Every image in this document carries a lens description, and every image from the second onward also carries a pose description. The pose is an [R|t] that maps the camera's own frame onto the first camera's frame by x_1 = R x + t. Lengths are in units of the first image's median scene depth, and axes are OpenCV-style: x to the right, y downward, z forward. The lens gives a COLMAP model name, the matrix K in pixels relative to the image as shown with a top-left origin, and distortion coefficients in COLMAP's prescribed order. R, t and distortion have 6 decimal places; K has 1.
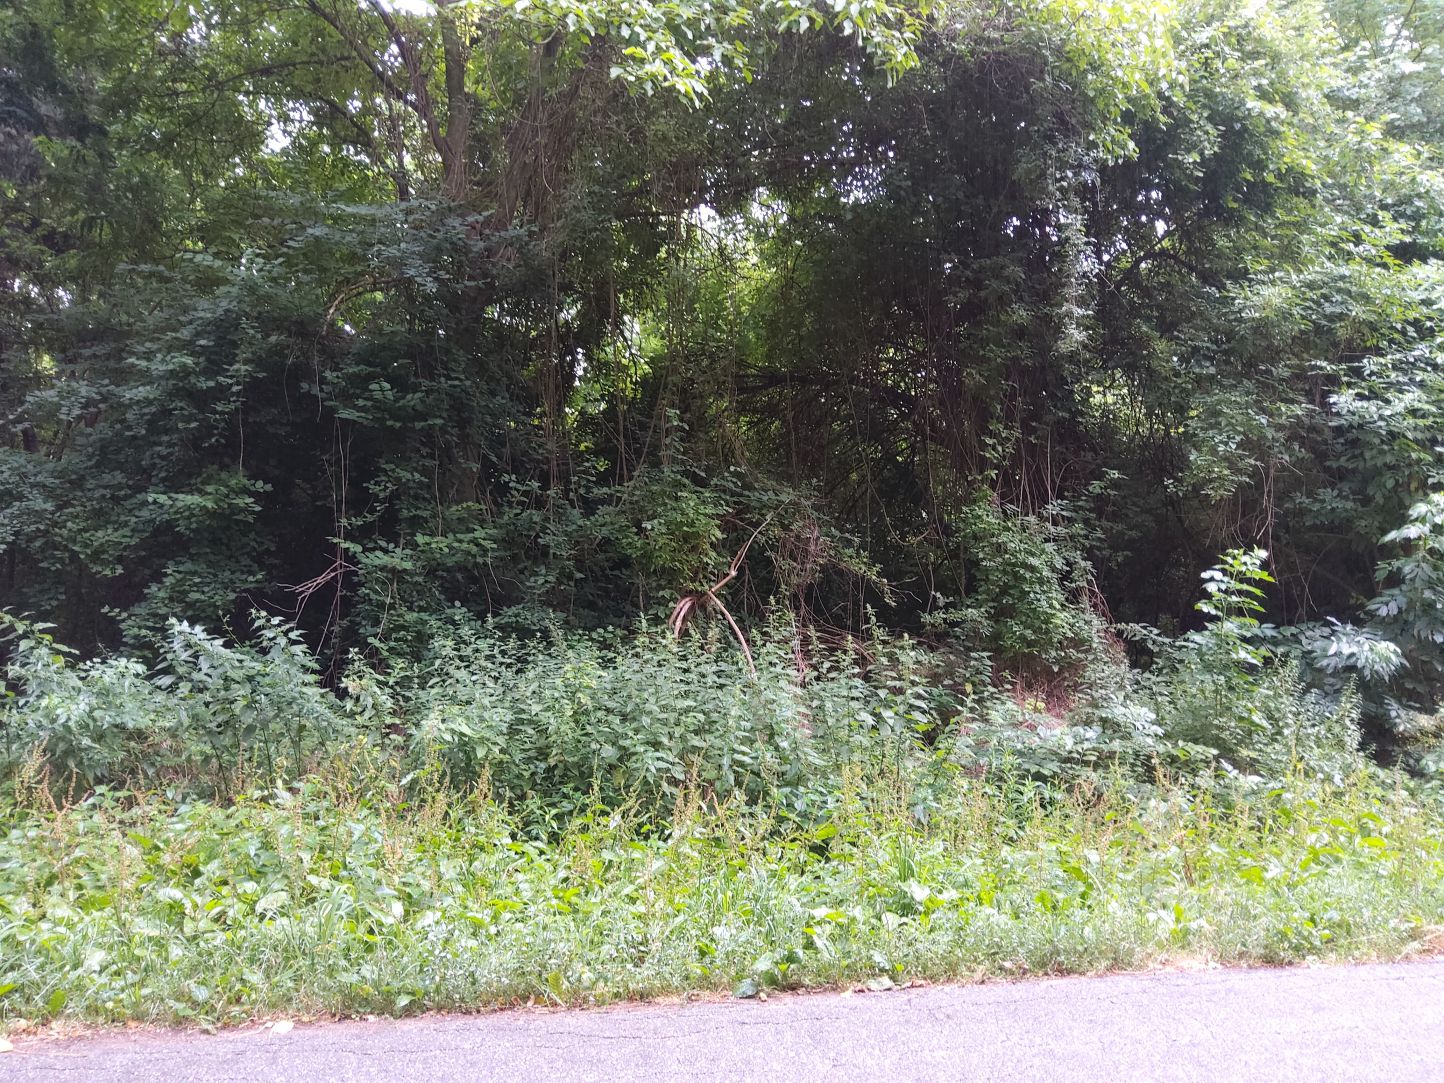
lens RADIAL K [[1102.2, 0, 722.1], [0, 1102.2, 476.1], [0, 0, 1]] dist [0.080188, -0.133632]
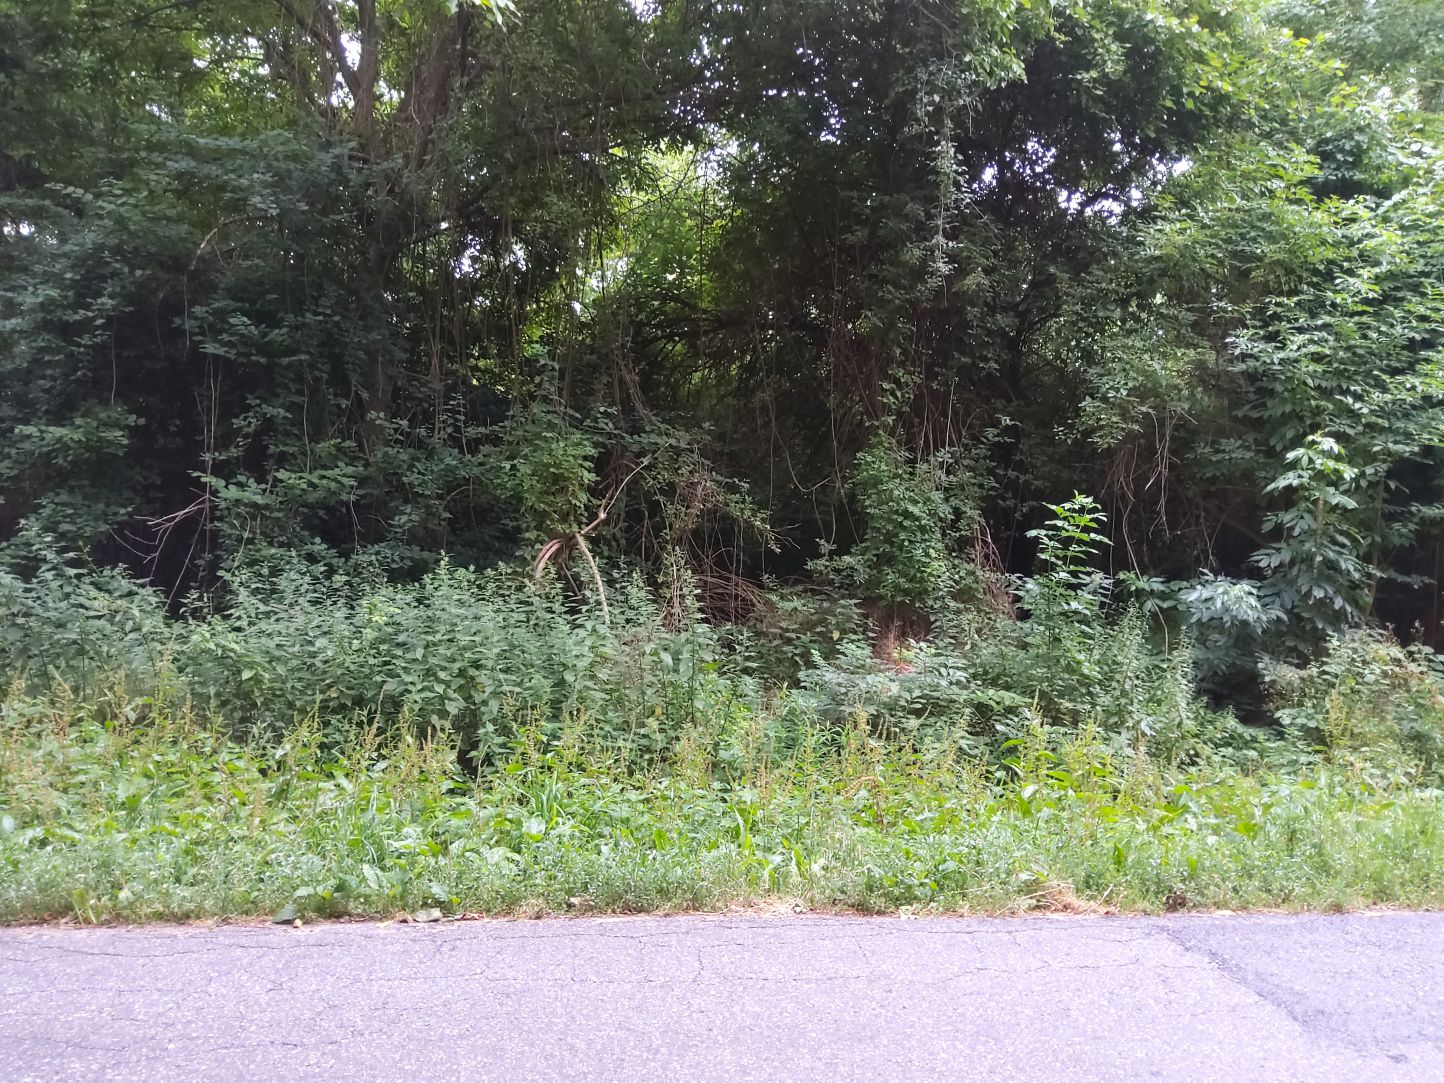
lens RADIAL K [[1089.1, 0, 721.8], [0, 1089.1, 512.9], [0, 0, 1]] dist [0.046820, -0.097823]
pose [[0.998256, 0.017605, -0.056347, 0.172280], [-0.013479, 0.997257, 0.072784, 0.013101], [0.057473, -0.071898, 0.995755, 0.035415]]
